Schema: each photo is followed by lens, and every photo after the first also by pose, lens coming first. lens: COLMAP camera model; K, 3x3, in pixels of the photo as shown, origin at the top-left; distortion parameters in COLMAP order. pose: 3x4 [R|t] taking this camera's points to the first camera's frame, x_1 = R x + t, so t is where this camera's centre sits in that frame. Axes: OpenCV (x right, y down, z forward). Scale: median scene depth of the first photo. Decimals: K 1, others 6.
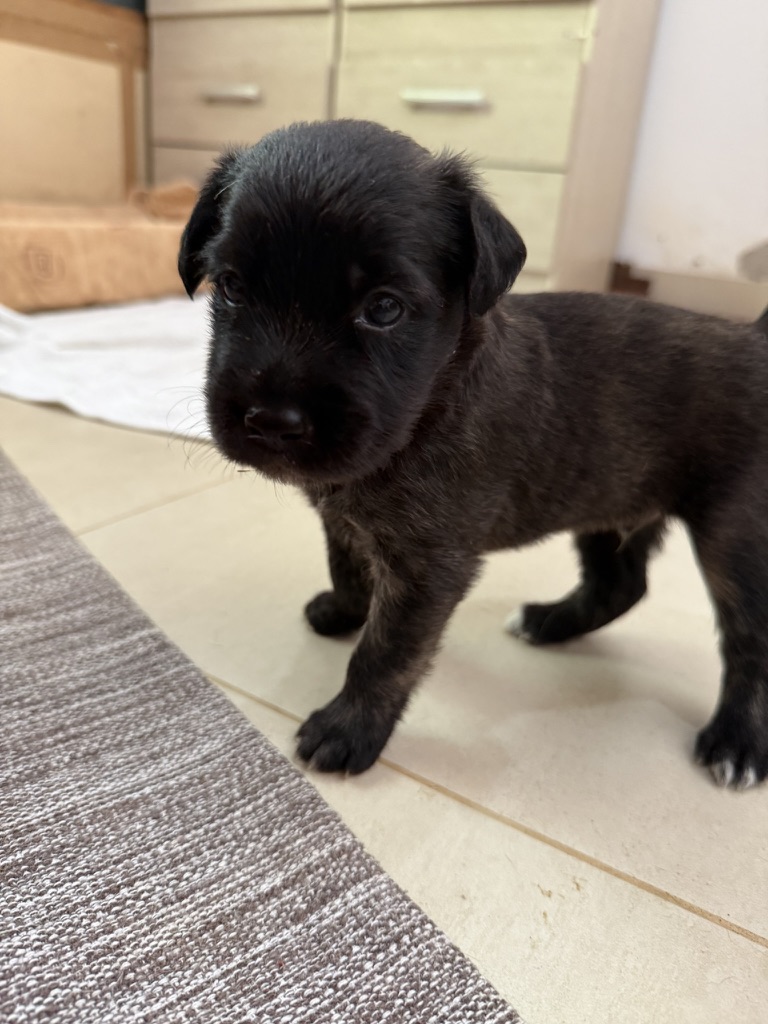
lens RADIAL K [[725.5, 0, 384.0], [0, 725.5, 512.0], [0, 0, 1]] dist [0.000011, -0.001638]
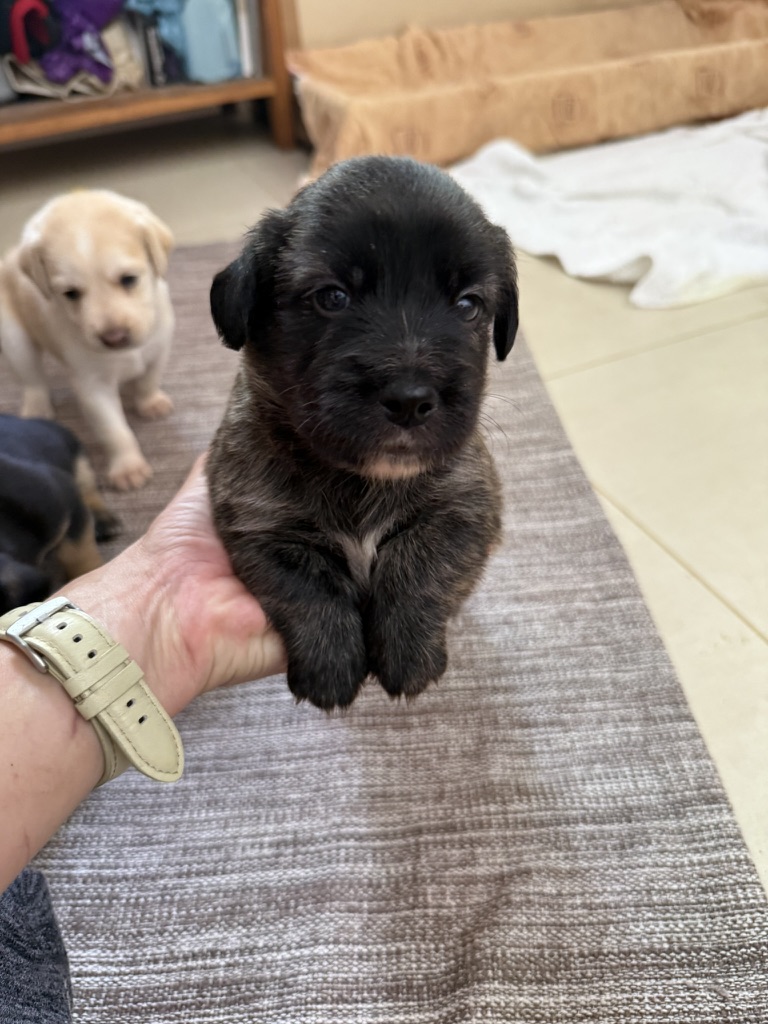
lens RADIAL K [[725.5, 0, 384.0], [0, 725.5, 512.0], [0, 0, 1]] dist [0.000011, -0.001638]
pose [[0.787028, 0.231457, -0.571852, 0.107751], [-0.063851, 0.952534, 0.297662, -0.057060], [0.613604, -0.197755, 0.764450, -0.189601]]
